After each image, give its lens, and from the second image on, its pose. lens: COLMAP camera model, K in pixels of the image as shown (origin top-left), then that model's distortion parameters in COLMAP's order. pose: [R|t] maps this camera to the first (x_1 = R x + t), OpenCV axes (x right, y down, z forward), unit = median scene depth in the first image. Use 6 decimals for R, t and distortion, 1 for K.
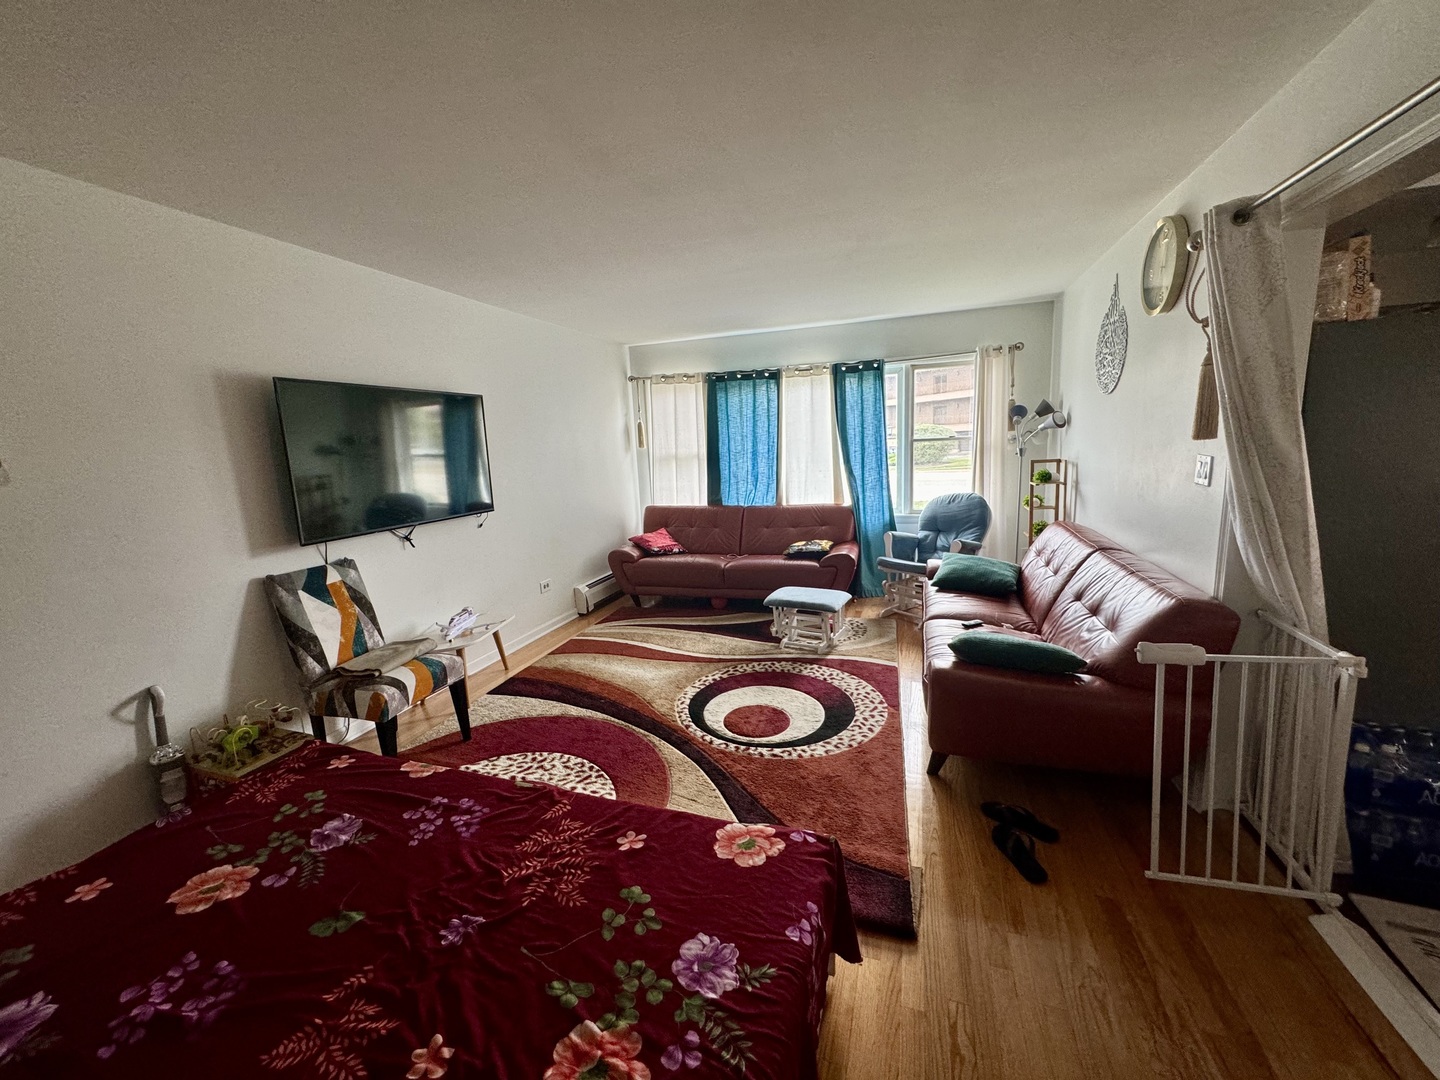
lens RADIAL K [[573.6, 0, 720.0], [0, 573.6, 540.0], [0, 0, 1]] dist [0.000483, 0.000039]
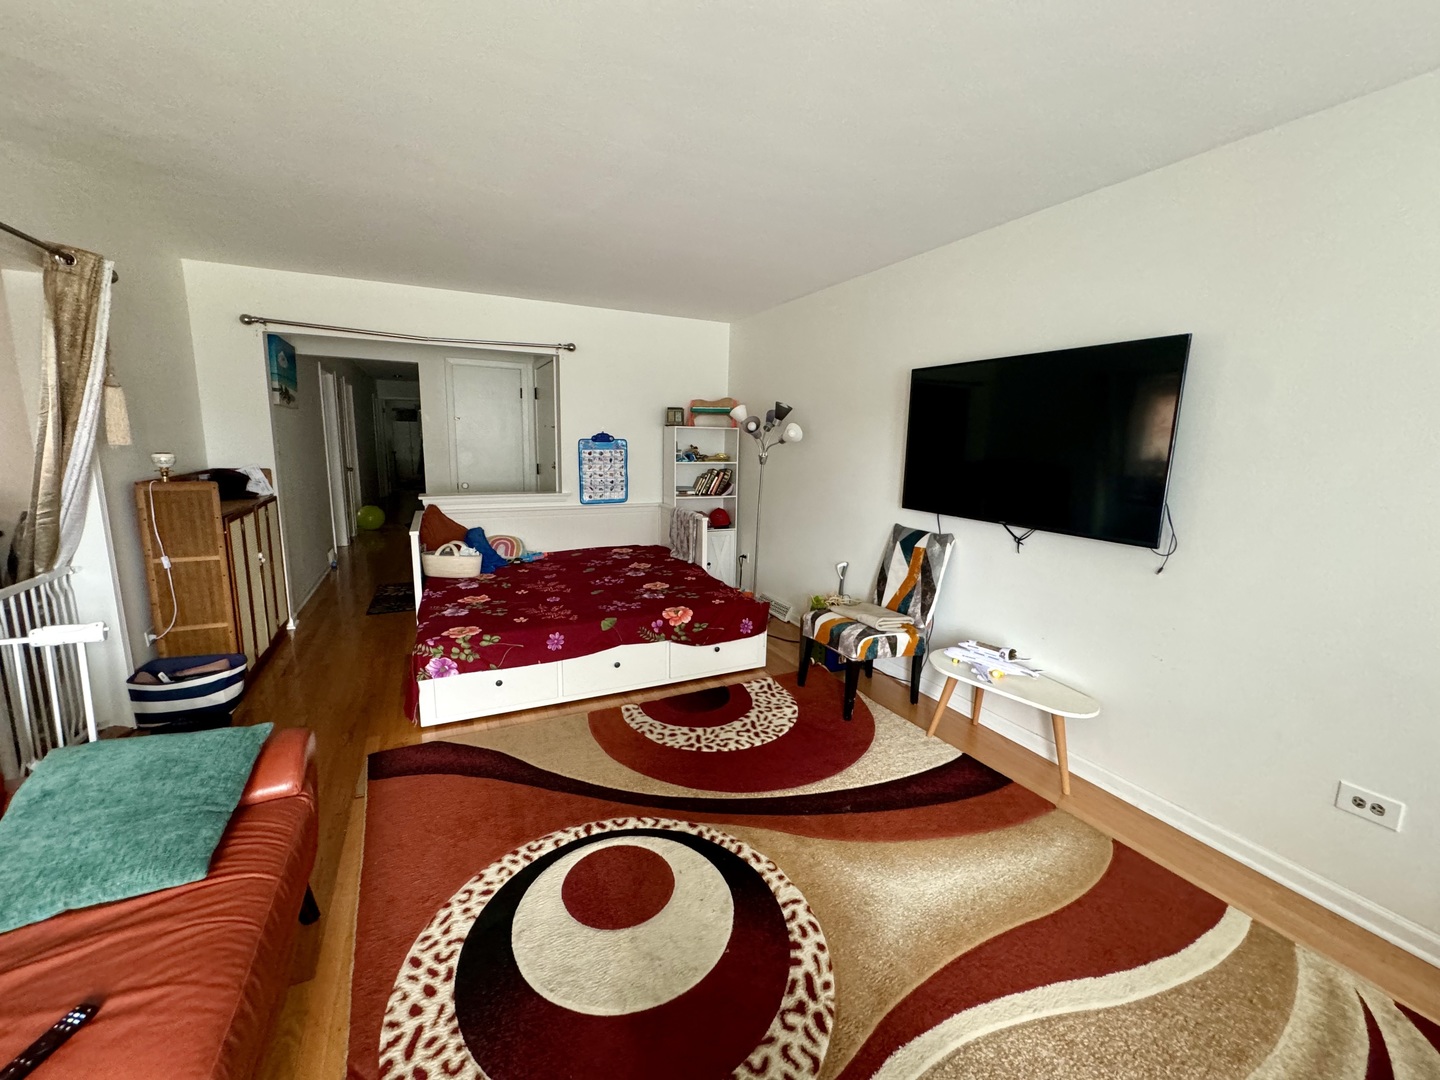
lens RADIAL K [[573.6, 0, 720.0], [0, 573.6, 540.0], [0, 0, 1]] dist [0.000483, 0.000039]
pose [[-0.708680, 0.147249, -0.689993, 0.371208], [-0.114006, 0.941226, 0.317957, -0.247081], [0.696258, 0.303993, -0.650241, 1.418743]]
